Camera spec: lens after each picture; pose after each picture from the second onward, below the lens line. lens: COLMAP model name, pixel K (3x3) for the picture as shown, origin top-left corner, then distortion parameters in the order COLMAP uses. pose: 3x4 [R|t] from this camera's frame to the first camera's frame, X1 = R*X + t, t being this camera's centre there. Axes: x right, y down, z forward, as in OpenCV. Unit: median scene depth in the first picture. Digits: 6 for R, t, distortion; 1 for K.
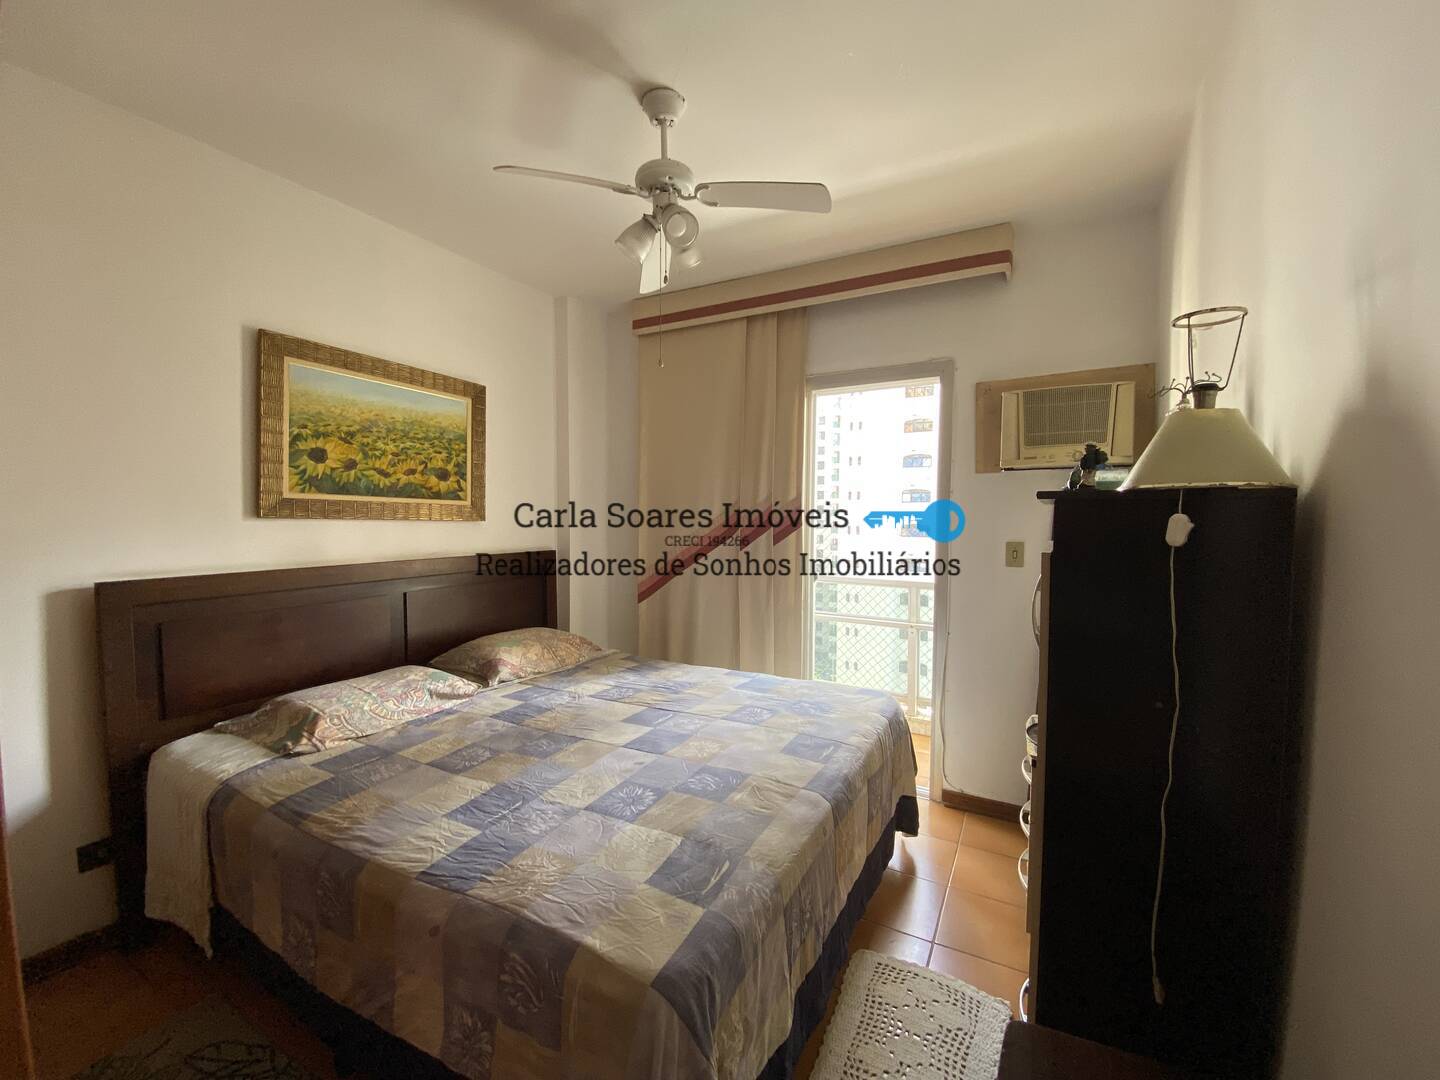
lens RADIAL K [[580.7, 0, 720.2], [0, 580.7, 540.5], [0, 0, 1]] dist [0.020039, -0.019737]
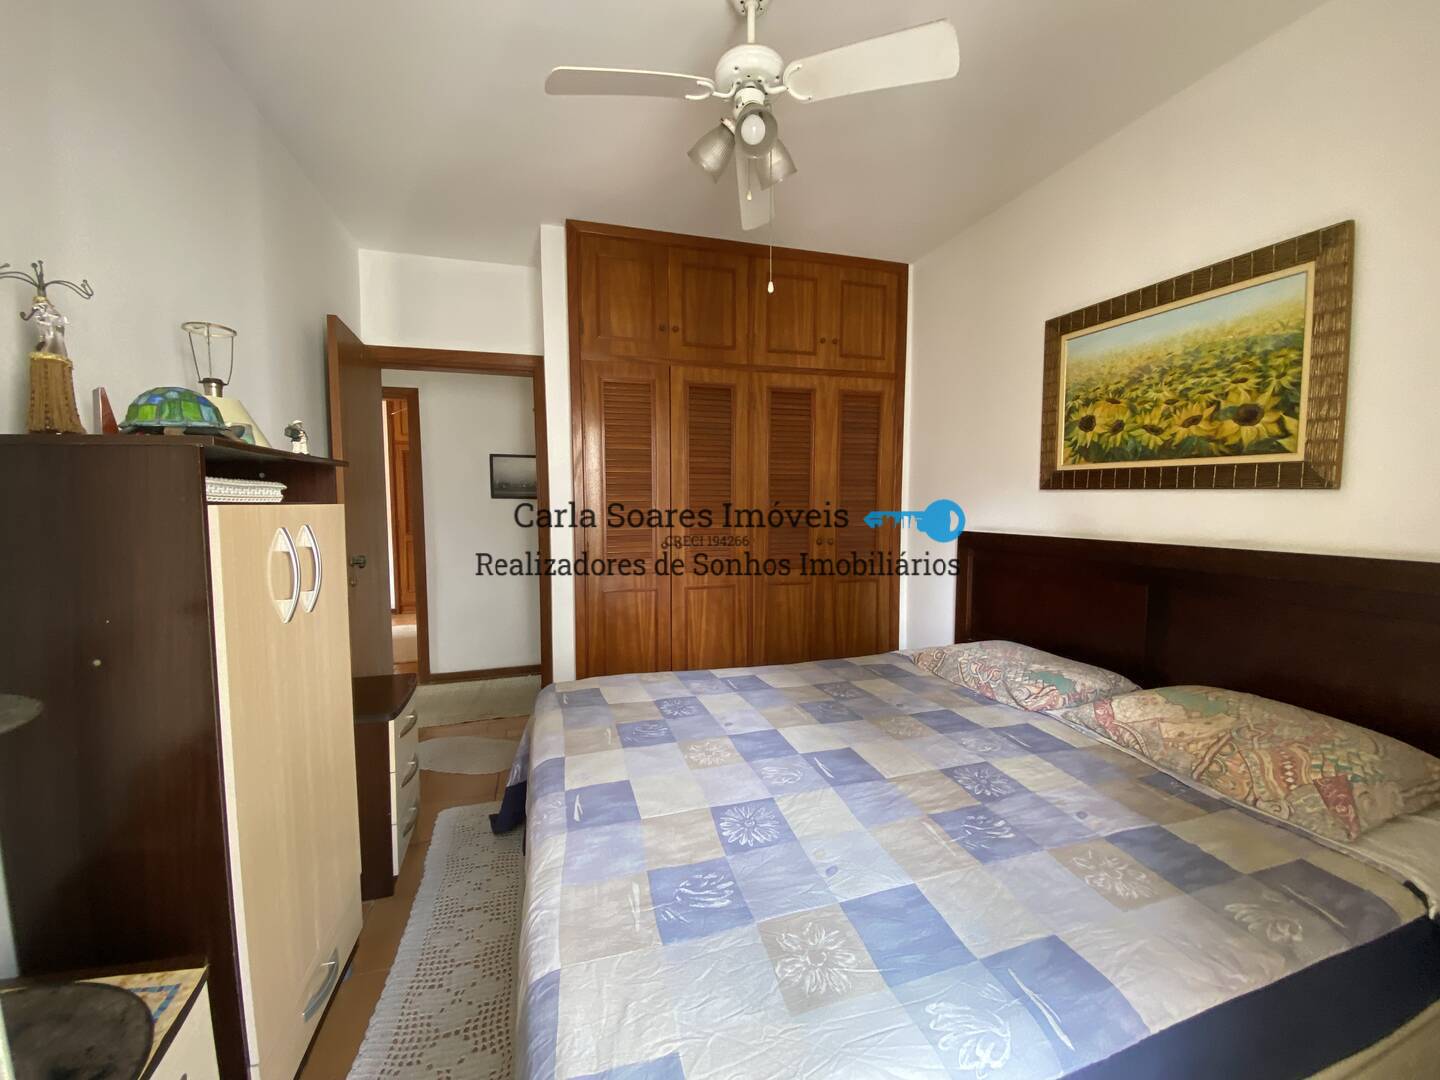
lens RADIAL K [[580.7, 0, 720.2], [0, 580.7, 540.5], [0, 0, 1]] dist [0.020039, -0.019737]
pose [[-0.707574, 0.044676, -0.705225, 0.401367], [-0.032172, 0.994928, 0.095309, -0.023861], [0.705906, 0.090127, -0.702548, 1.172191]]
